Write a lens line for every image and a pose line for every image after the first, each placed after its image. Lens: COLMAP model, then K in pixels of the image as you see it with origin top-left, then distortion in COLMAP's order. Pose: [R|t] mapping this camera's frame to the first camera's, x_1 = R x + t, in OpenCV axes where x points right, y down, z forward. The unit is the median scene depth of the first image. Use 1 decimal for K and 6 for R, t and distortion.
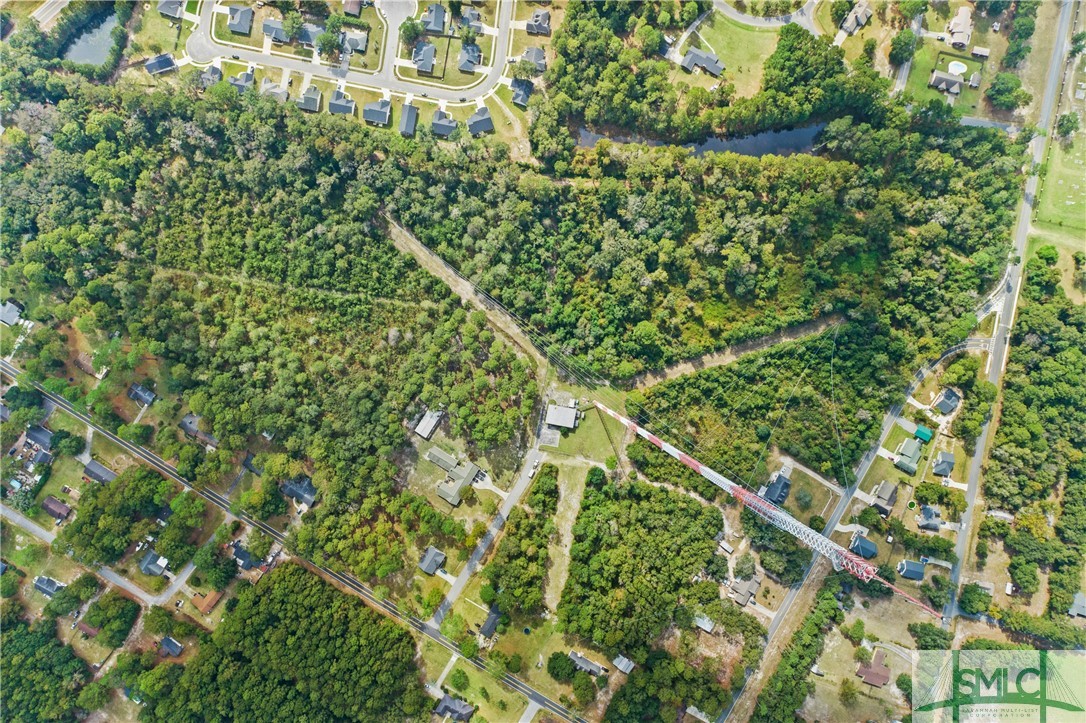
lens RADIAL K [[734.3, 0, 543.0], [0, 734.3, 361.5], [0, 0, 1]] dist [-0.006586, 0.016535]
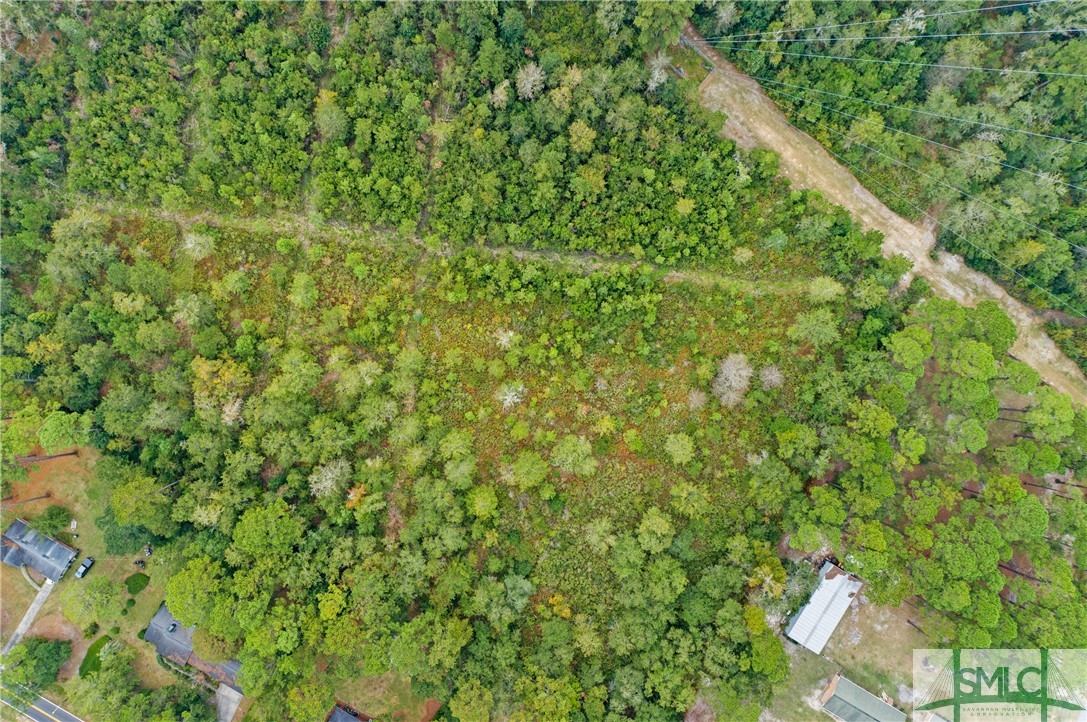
lens RADIAL K [[756.8, 0, 543.3], [0, 756.8, 357.0], [0, 0, 1]] dist [0.006239, 0.004184]
pose [[0.999812, -0.018351, -0.006312, -0.293368], [0.018393, 0.999809, 0.006588, -0.049379], [0.006190, -0.006703, 0.999958, 0.628490]]
